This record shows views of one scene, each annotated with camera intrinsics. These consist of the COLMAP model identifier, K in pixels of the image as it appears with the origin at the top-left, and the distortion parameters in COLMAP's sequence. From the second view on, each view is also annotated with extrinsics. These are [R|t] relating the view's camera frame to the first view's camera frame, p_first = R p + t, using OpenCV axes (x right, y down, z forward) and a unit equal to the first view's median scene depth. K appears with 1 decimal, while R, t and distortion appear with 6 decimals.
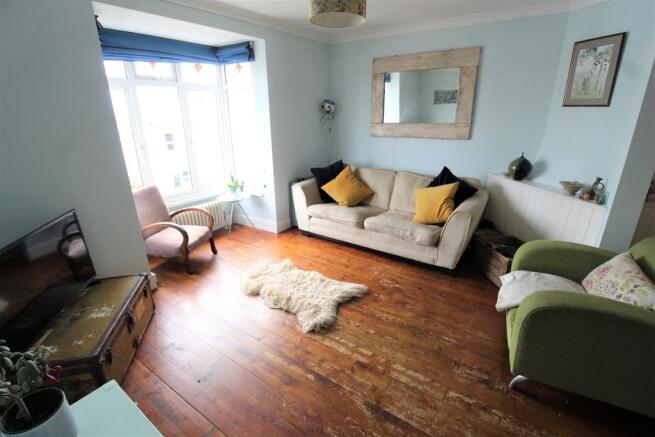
lens RADIAL K [[306.3, 0, 326.5], [0, 306.3, 217.2], [0, 0, 1]] dist [-0.003262, -0.000335]
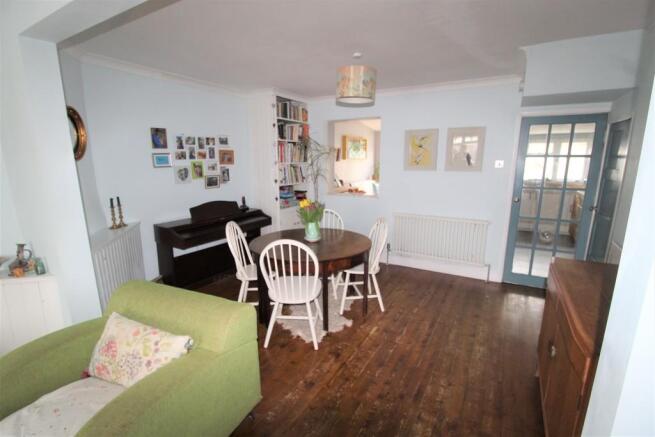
lens RADIAL K [[306.3, 0, 326.7], [0, 306.3, 221.6], [0, 0, 1]] dist [-0.003262, -0.000335]
pose [[-0.067266, -0.204512, 0.976550, 0.137979], [0.331652, 0.918528, 0.215205, -0.135689], [-0.941001, 0.338351, 0.006041, 0.360457]]
